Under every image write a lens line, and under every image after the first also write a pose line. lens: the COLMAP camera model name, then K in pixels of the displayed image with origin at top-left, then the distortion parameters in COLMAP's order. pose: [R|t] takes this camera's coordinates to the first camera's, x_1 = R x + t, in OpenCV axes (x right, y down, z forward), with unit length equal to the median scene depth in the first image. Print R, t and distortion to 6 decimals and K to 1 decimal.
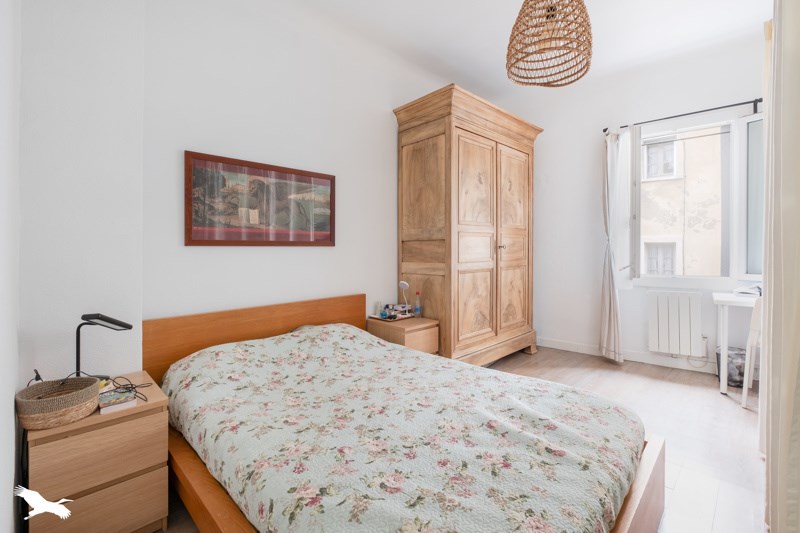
lens RADIAL K [[358.3, 0, 393.2], [0, 358.3, 253.8], [0, 0, 1]] dist [-0.005771, -0.000956]
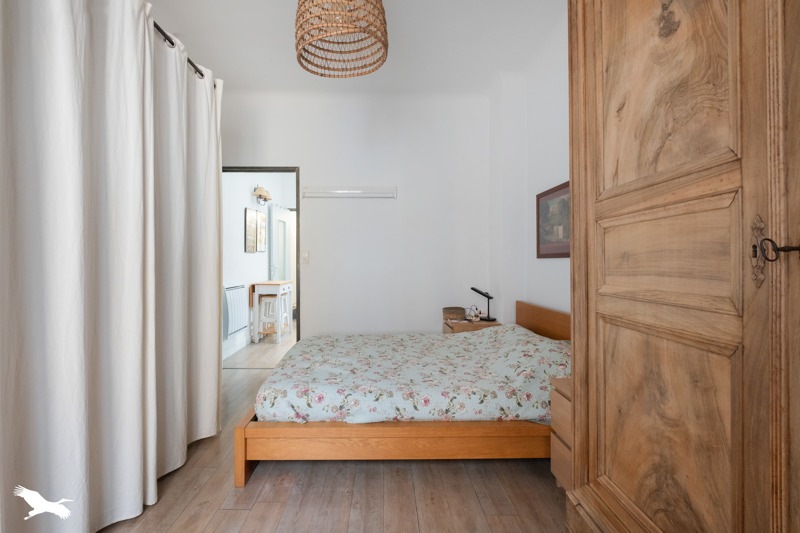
lens RADIAL K [[358.3, 0, 393.2], [0, 358.3, 253.8], [0, 0, 1]] dist [-0.005771, -0.000956]
pose [[-0.675682, -0.021398, -0.736882, 0.659789], [-0.023223, 0.999700, -0.007736, -0.011333], [0.736827, 0.011886, -0.675977, 1.120013]]
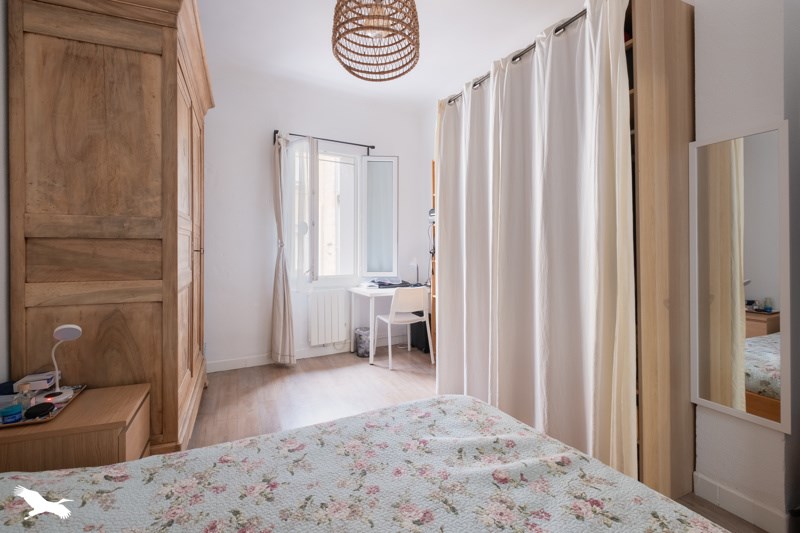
lens RADIAL K [[358.3, 0, 393.2], [0, 358.3, 253.8], [0, 0, 1]] dist [-0.005771, -0.000956]
pose [[0.342546, -0.003182, 0.939496, -0.267499], [0.002970, 0.999993, 0.002304, -0.015912], [-0.939496, 0.002001, 0.342553, 0.446159]]
